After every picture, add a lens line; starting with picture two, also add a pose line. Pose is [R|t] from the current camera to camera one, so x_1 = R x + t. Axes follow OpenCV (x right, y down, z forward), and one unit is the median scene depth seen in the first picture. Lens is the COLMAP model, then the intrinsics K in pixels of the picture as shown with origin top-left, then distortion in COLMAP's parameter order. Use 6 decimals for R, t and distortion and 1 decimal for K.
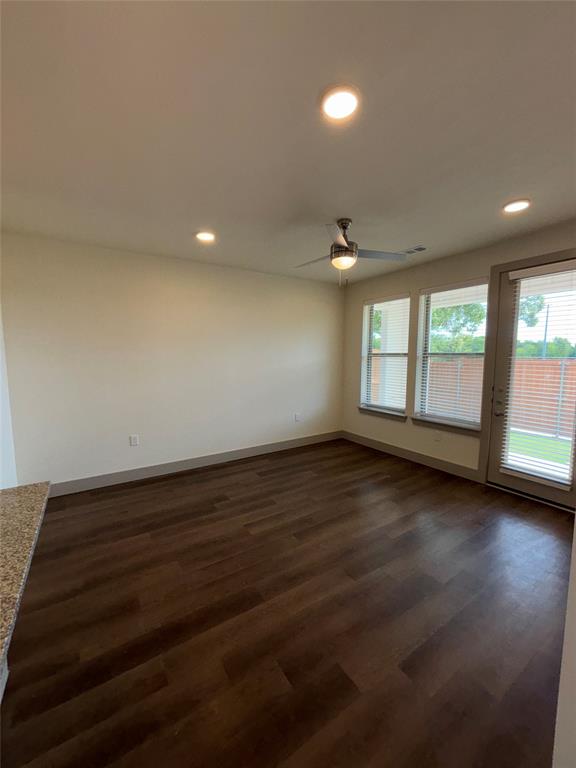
lens RADIAL K [[306.7, 0, 288.0], [0, 306.7, 391.9], [0, 0, 1]] dist [0.027292, 0.000180]
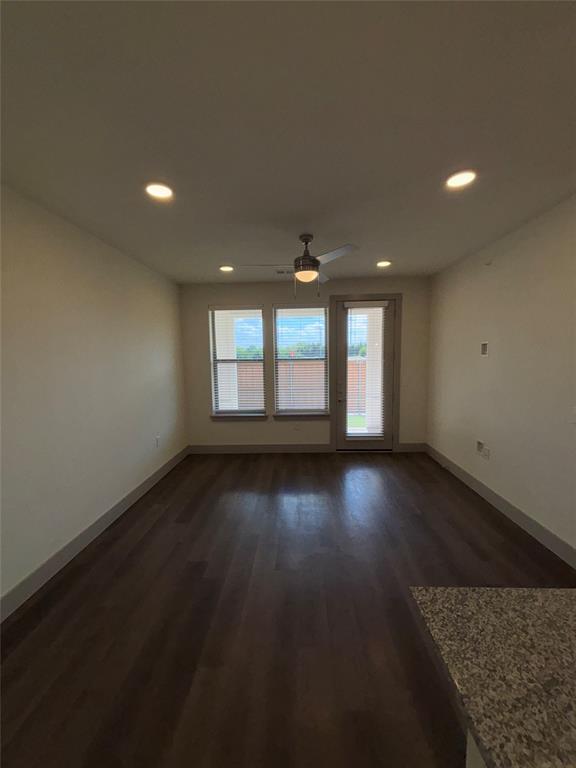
lens RADIAL K [[306.7, 0, 283.1], [0, 306.7, 390.6], [0, 0, 1]] dist [0.027292, 0.000180]
pose [[0.596912, -0.103401, 0.795616, -0.487405], [0.120503, 0.991966, 0.038512, -0.048185], [-0.793206, 0.072885, 0.604576, 0.294528]]
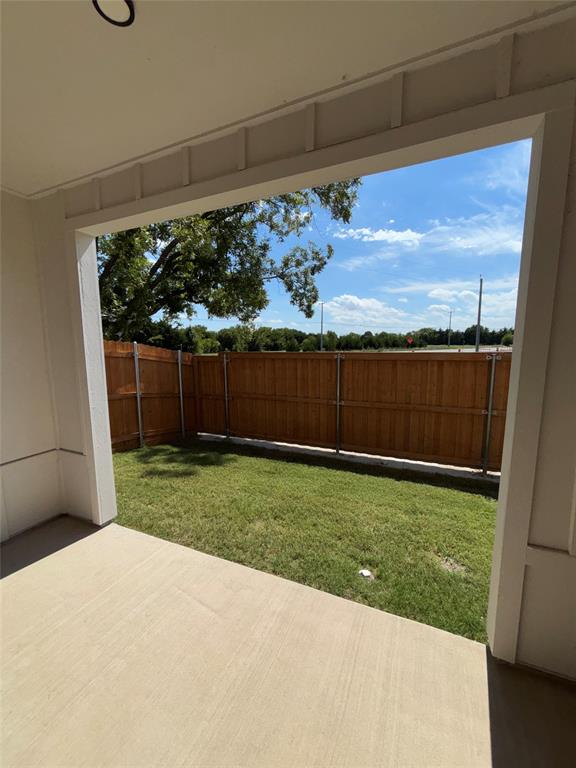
lens RADIAL K [[306.7, 0, 289.4], [0, 306.7, 382.0], [0, 0, 1]] dist [0.027292, 0.000180]
pose [[0.839261, -0.066795, 0.539611, 0.624757], [0.062552, 0.997697, 0.026210, -0.125508], [-0.540119, 0.011757, 0.841507, 0.732835]]
